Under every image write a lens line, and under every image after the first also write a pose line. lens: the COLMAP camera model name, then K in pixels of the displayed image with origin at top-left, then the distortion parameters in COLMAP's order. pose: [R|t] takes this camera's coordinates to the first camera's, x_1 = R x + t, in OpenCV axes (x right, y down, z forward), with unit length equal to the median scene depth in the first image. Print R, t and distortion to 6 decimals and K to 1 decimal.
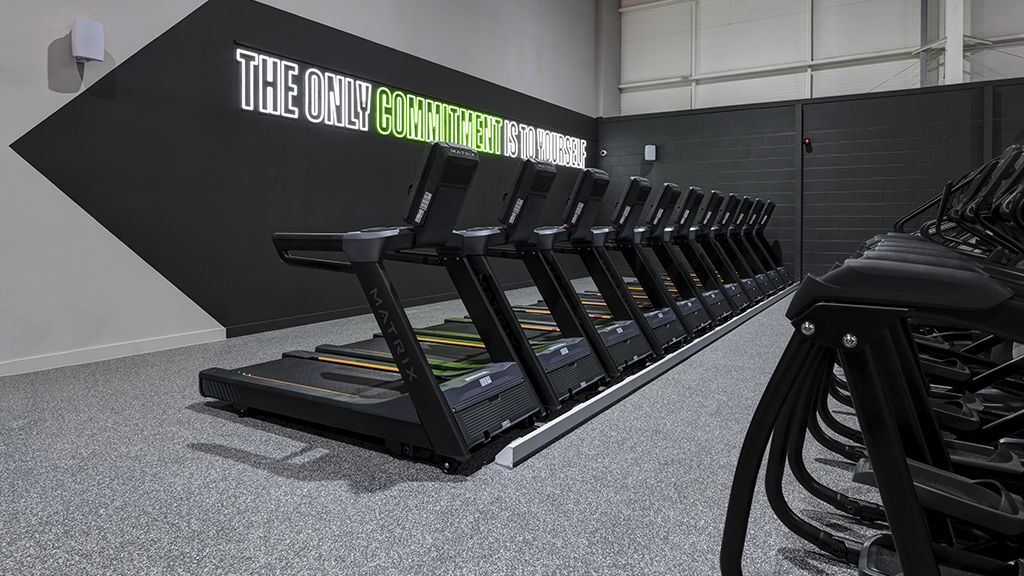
lens RADIAL K [[592.0, 0, 533.9], [0, 592.0, 230.6], [0, 0, 1]] dist [-0.017812, -0.000178]
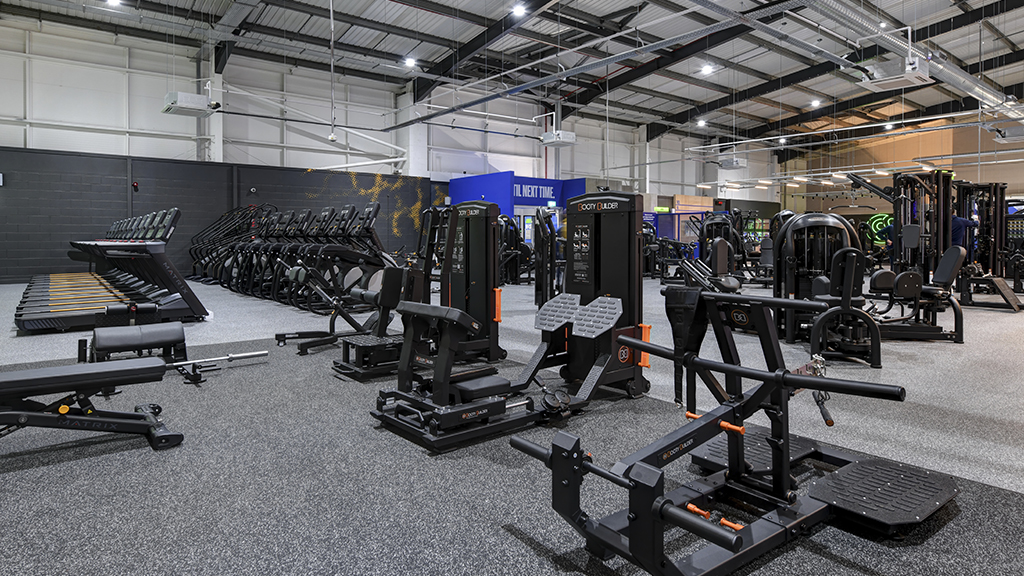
lens RADIAL K [[567.4, 0, 464.3], [0, 567.4, 250.3], [0, 0, 1]] dist [0.033340, -0.037624]
pose [[0.372021, -0.023996, 0.927914, -0.819151], [0.012972, 0.999703, 0.020652, 0.000372], [-0.928134, 0.004354, 0.372222, -0.473512]]
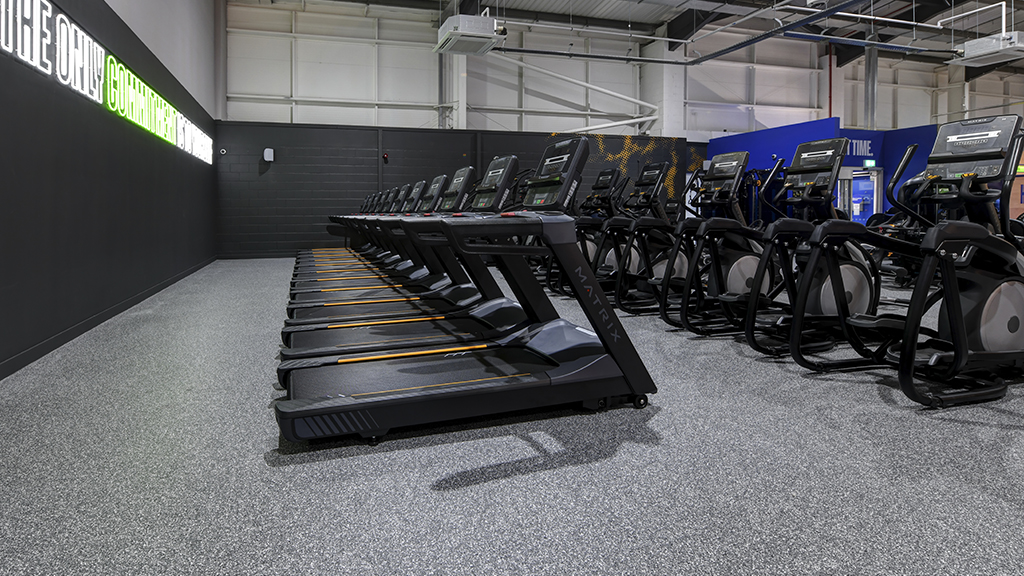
lens RADIAL K [[453.2, 0, 399.5], [0, 453.2, 217.2], [0, 0, 1]] dist [-0.010088, -0.000381]
pose [[0.716141, -0.013841, 0.697819, -0.408178], [0.016956, 0.999853, 0.002430, -0.001755], [-0.697750, 0.010092, 0.716270, 0.231872]]
